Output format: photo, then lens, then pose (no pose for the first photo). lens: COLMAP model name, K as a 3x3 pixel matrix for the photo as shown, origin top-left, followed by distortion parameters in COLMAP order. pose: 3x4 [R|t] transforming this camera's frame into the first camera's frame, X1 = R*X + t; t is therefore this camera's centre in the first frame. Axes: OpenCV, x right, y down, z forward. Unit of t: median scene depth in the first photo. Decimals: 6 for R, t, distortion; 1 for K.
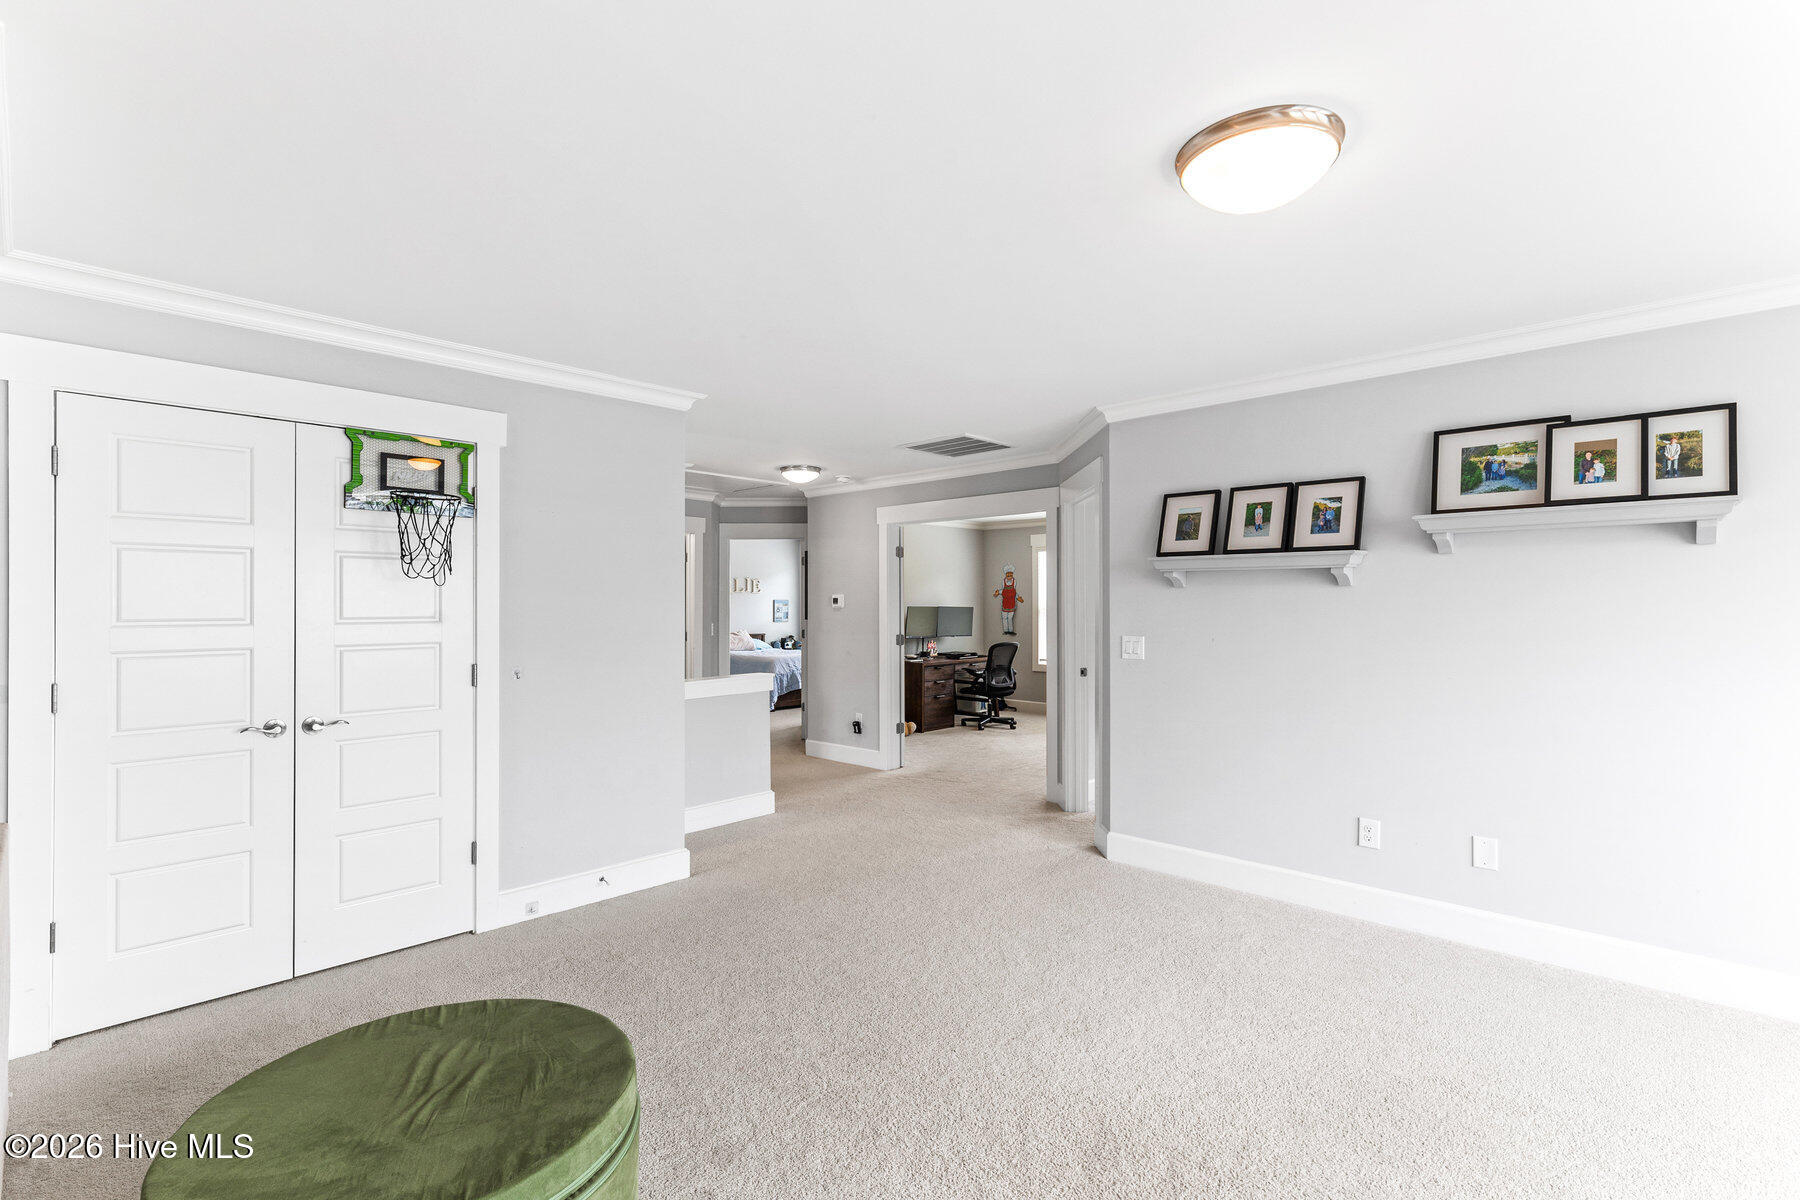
lens RADIAL K [[829.8, 0, 898.2], [0, 829.8, 604.7], [0, 0, 1]] dist [0.000152, 0.000002]
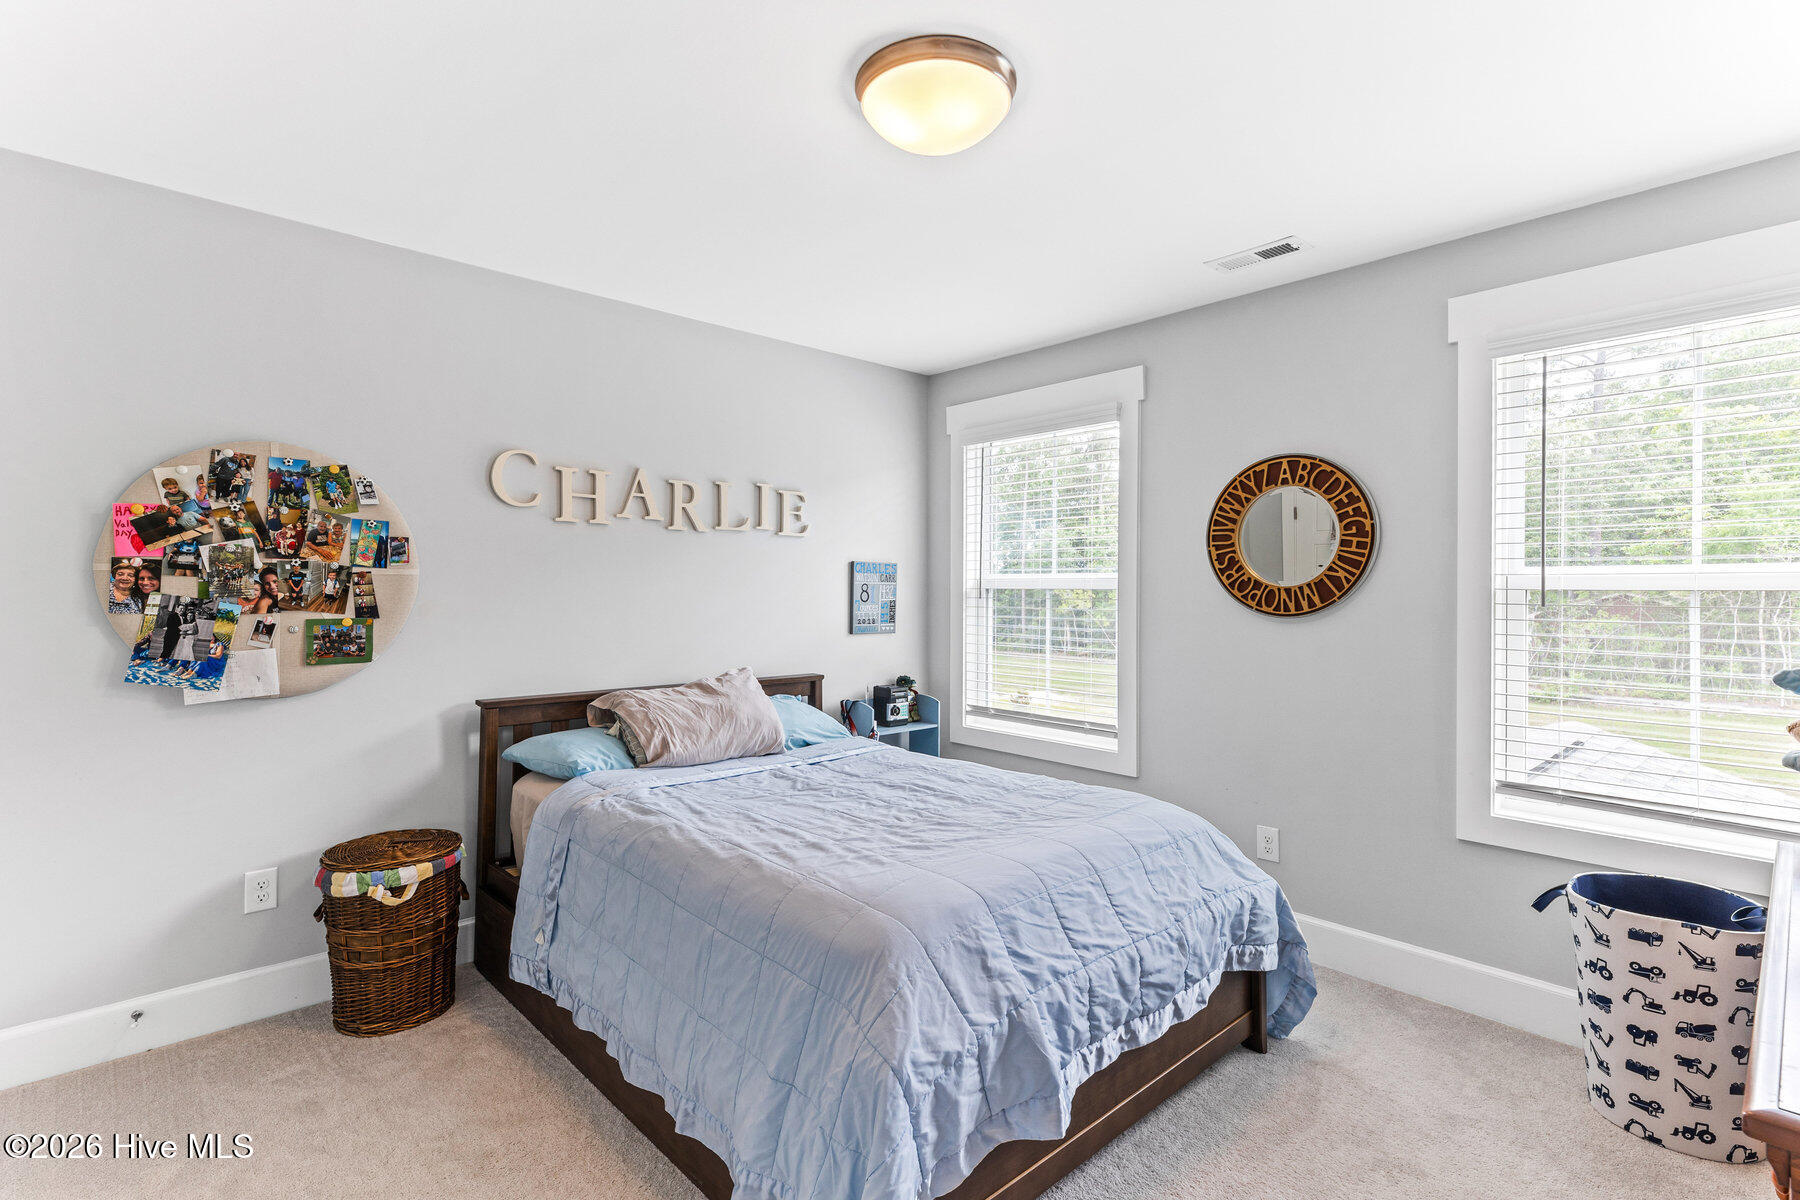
lens RADIAL K [[829.8, 0, 902.4], [0, 829.8, 593.9], [0, 0, 1]] dist [0.000152, 0.000002]
pose [[0.998417, 0.007089, -0.055793, -0.116198], [-0.006943, 0.999972, 0.002817, 0.005182], [0.055812, -0.002426, 0.998438, 0.711351]]
